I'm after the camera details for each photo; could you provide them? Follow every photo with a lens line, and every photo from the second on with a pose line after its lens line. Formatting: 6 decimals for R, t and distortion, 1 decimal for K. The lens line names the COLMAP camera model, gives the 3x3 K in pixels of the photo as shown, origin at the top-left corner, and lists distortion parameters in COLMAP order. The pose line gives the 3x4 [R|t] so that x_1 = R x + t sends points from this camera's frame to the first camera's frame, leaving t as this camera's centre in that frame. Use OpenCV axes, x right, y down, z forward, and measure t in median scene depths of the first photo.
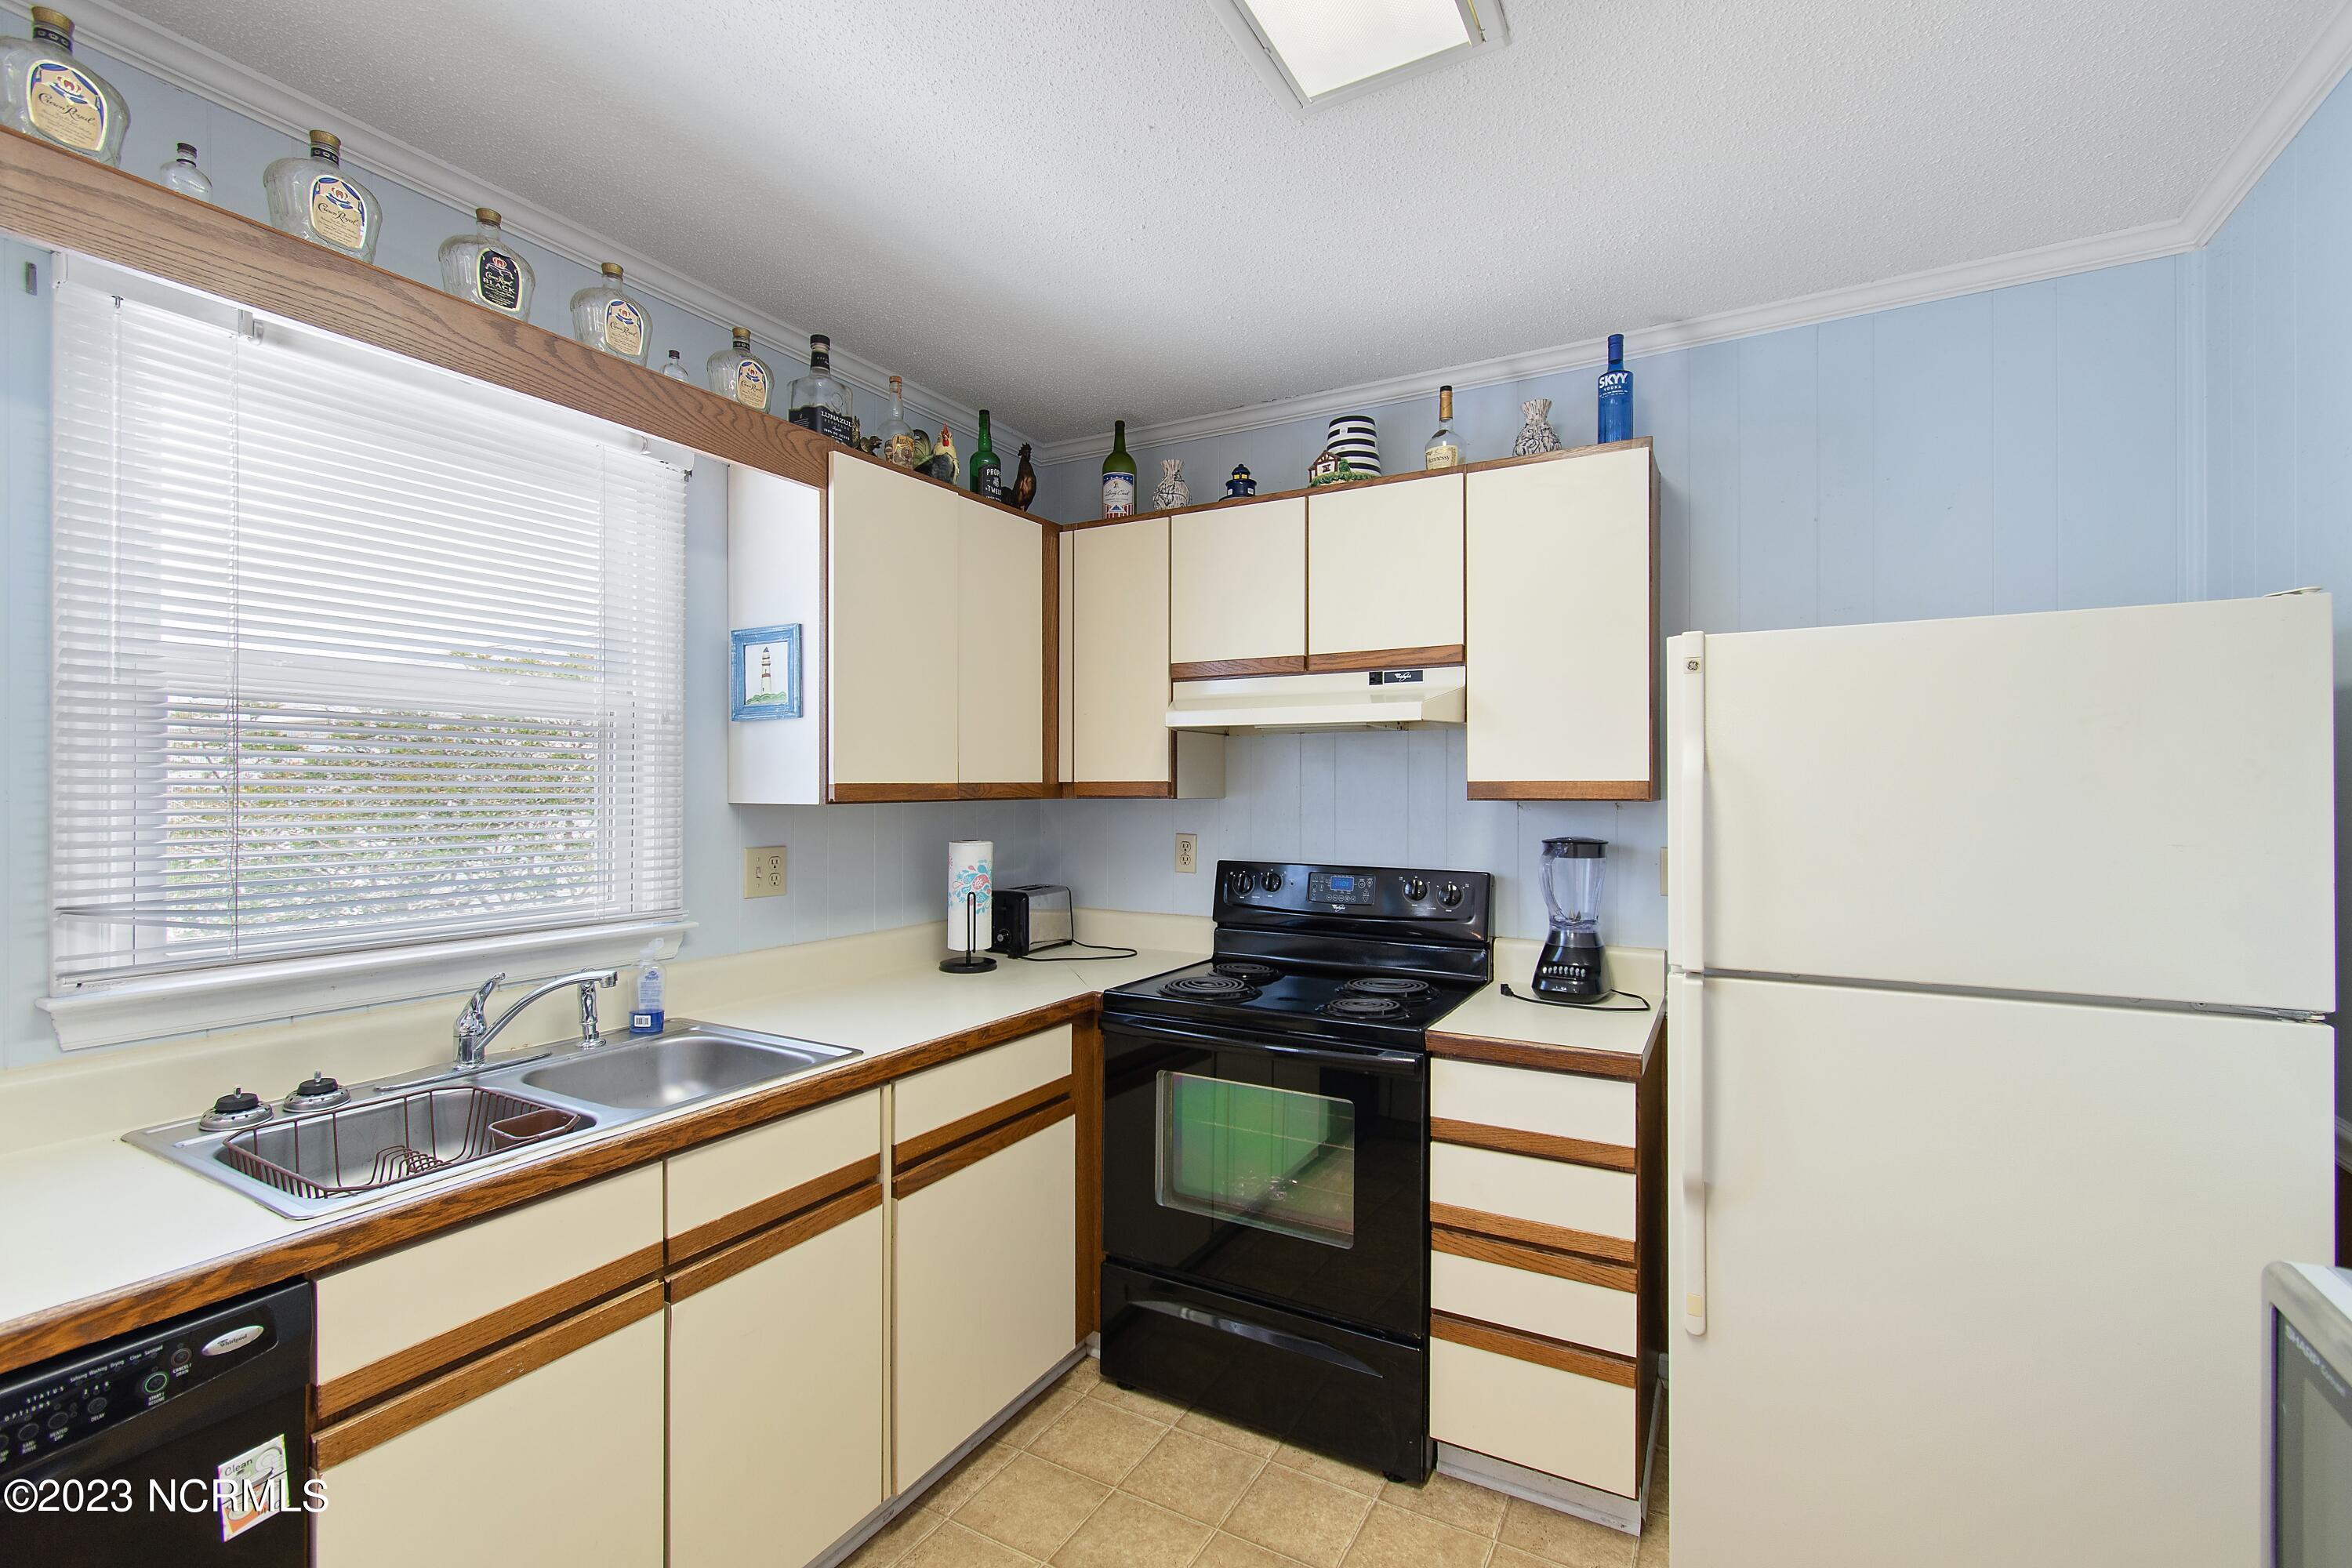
lens RADIAL K [[1036.3, 0, 1176.0], [0, 1036.3, 784.0], [0, 0, 1]] dist [0.001479, 0.000398]
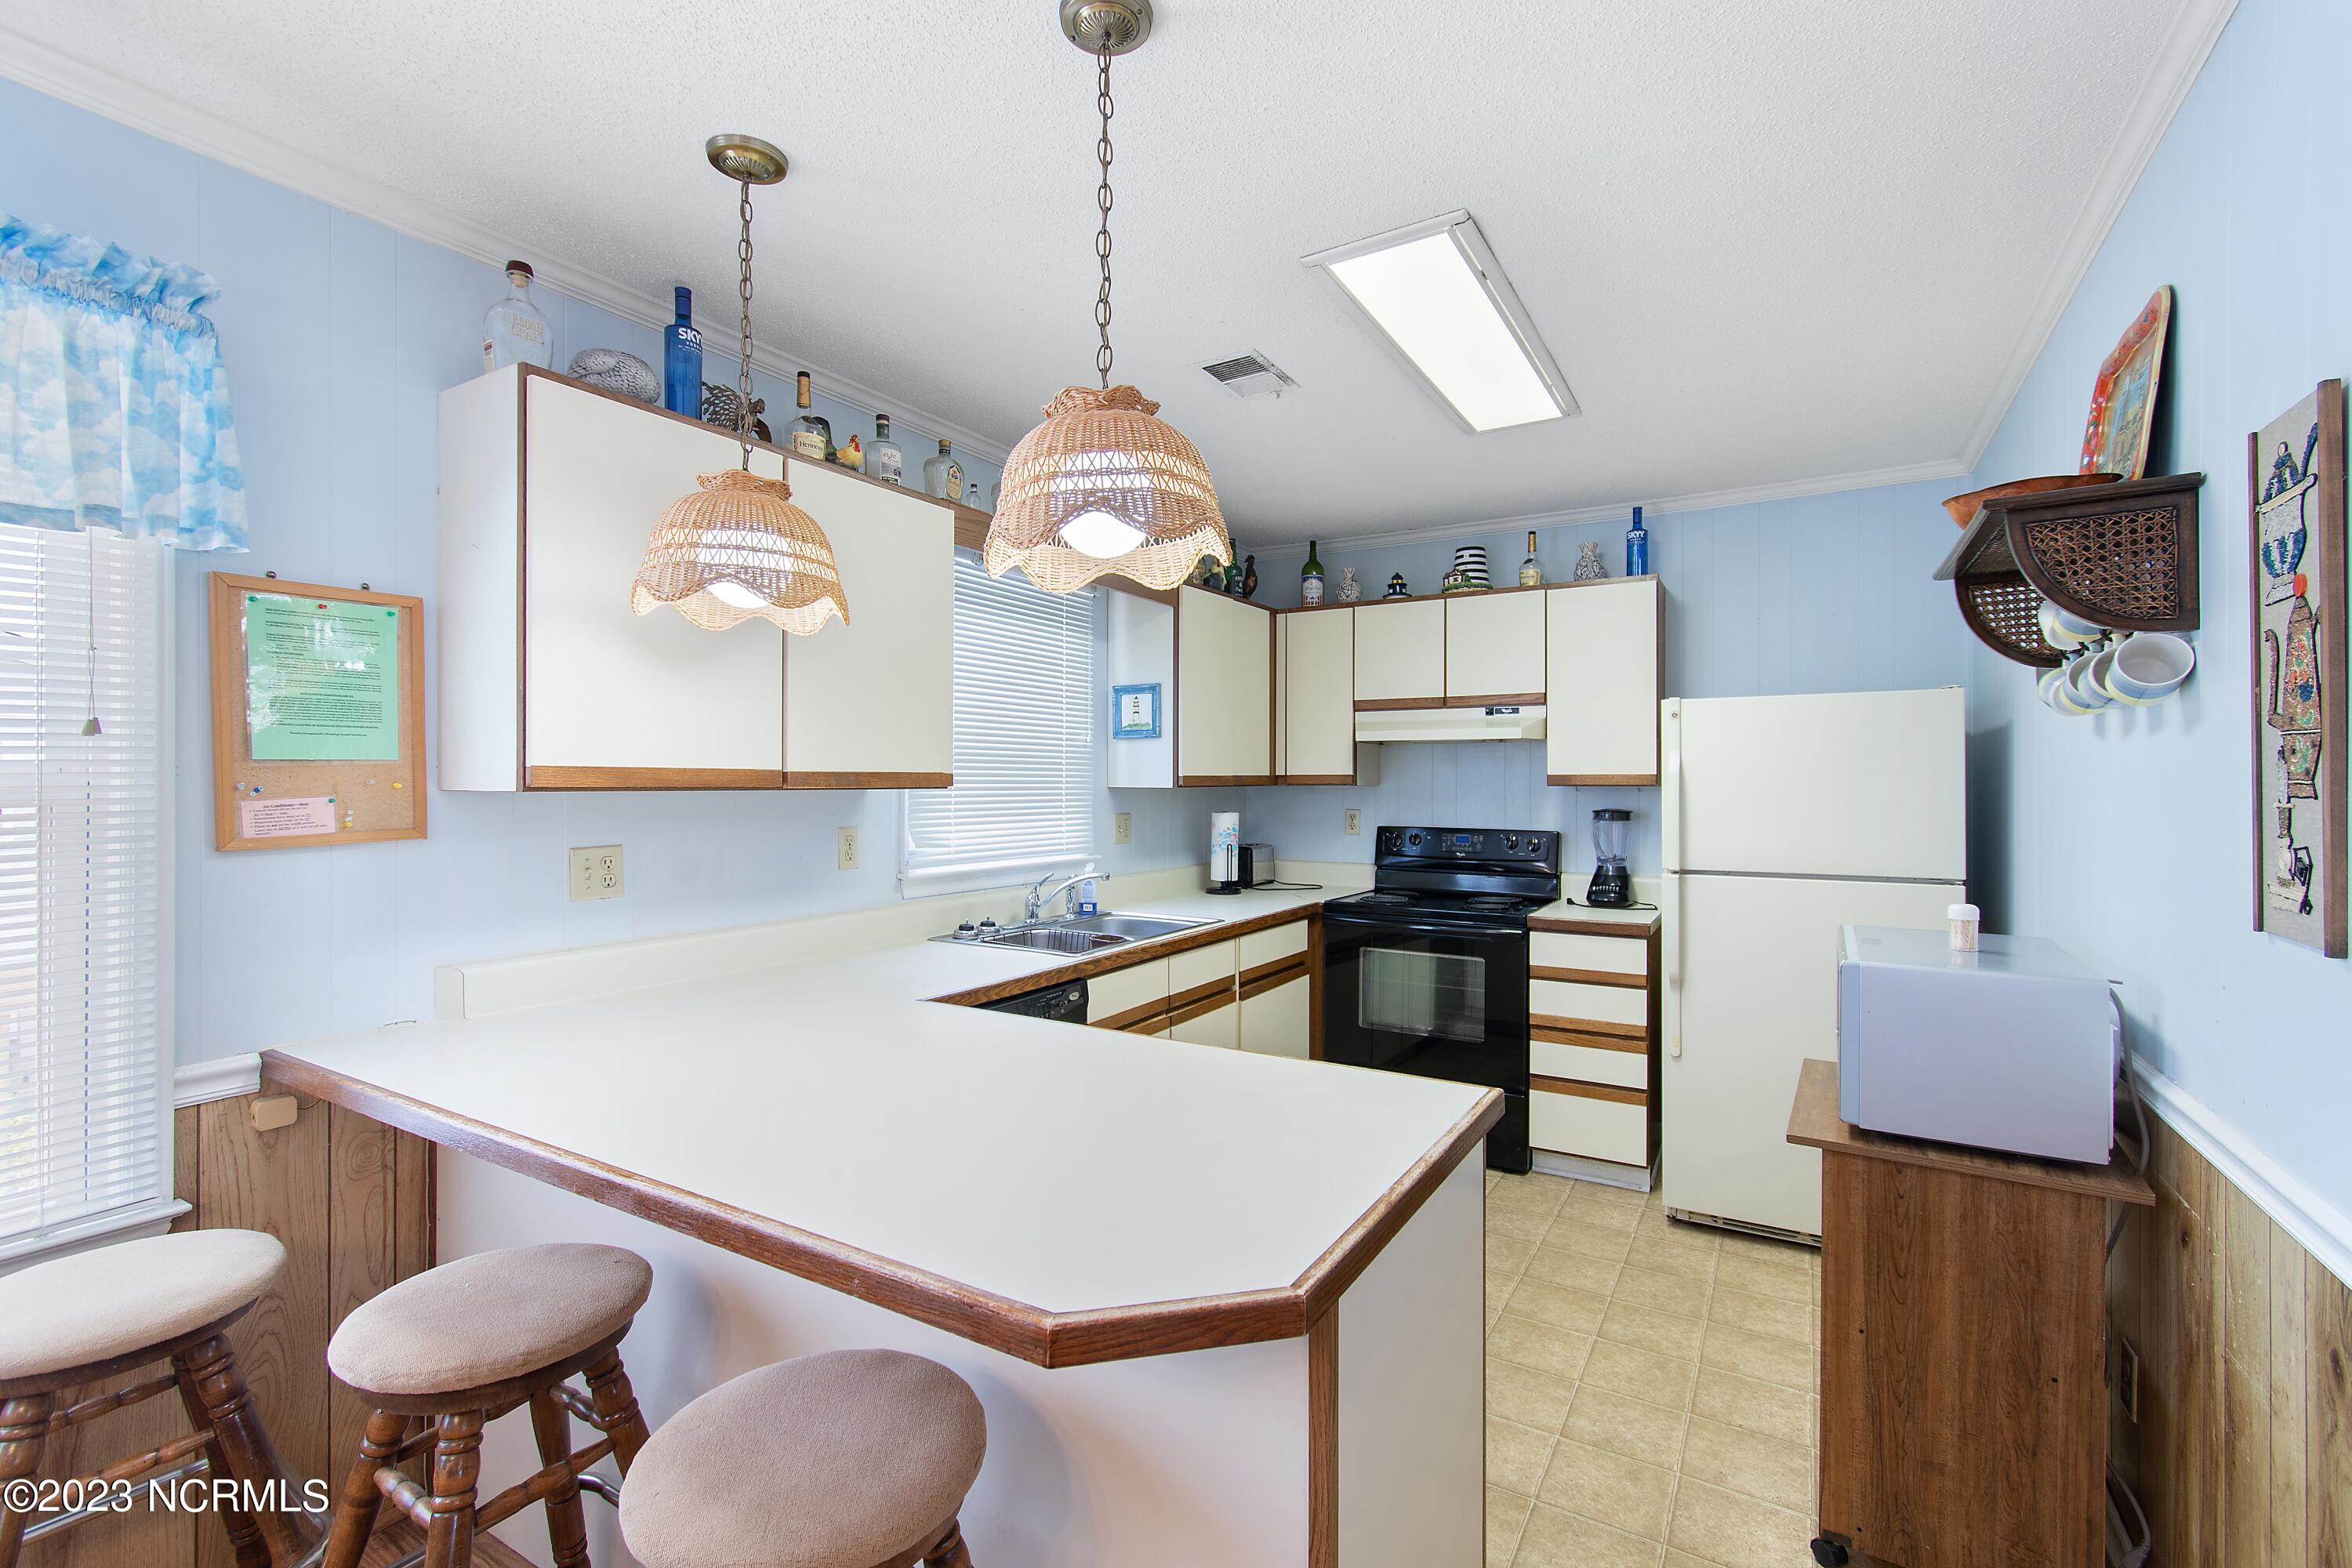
lens RADIAL K [[1031.3, 0, 1177.7], [0, 1031.3, 778.8], [0, 0, 1]] dist [0.001001, -0.000639]
pose [[0.999583, 0.000709, -0.028851, -0.259999], [-0.000714, 1.000000, -0.000143, 0.004602], [0.028851, 0.000163, 0.999584, -0.662587]]
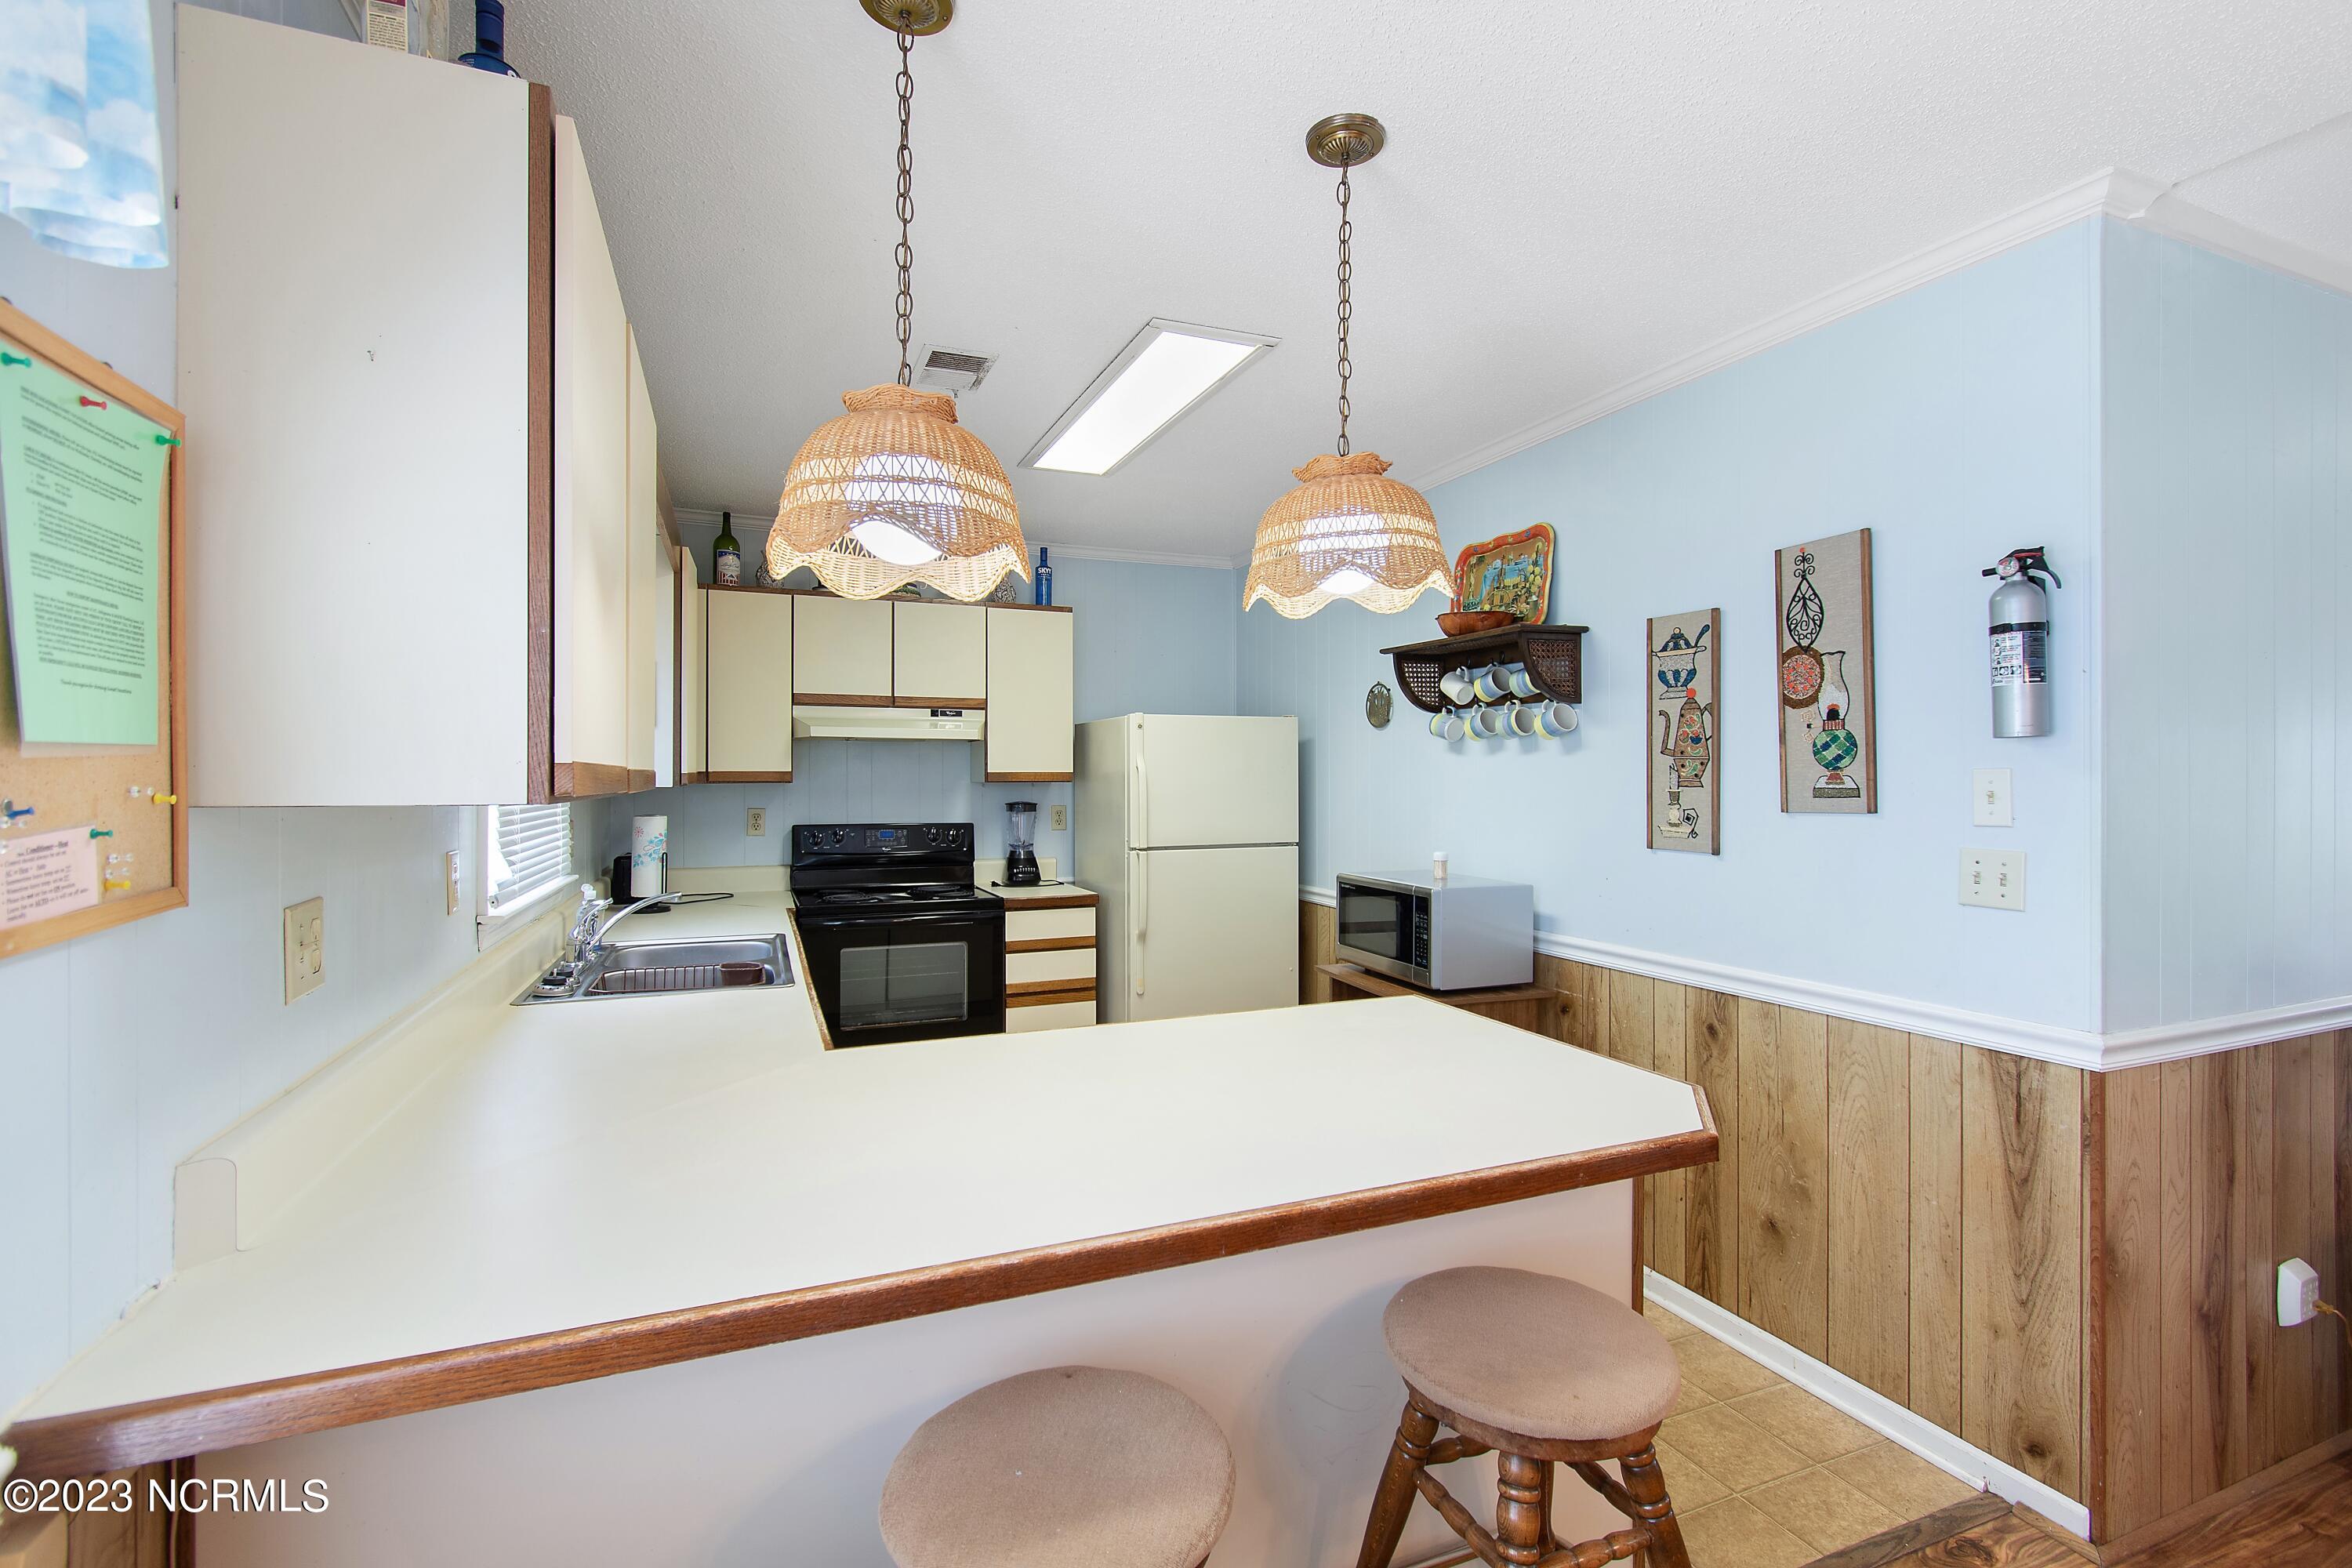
lens RADIAL K [[1031.3, 0, 1177.7], [0, 1031.3, 778.8], [0, 0, 1]] dist [0.001001, -0.000639]
pose [[0.620074, -0.001650, 0.784541, -0.947922], [-0.002066, 0.999991, 0.003736, 0.001349], [-0.784540, -0.003938, 0.620065, -0.415737]]
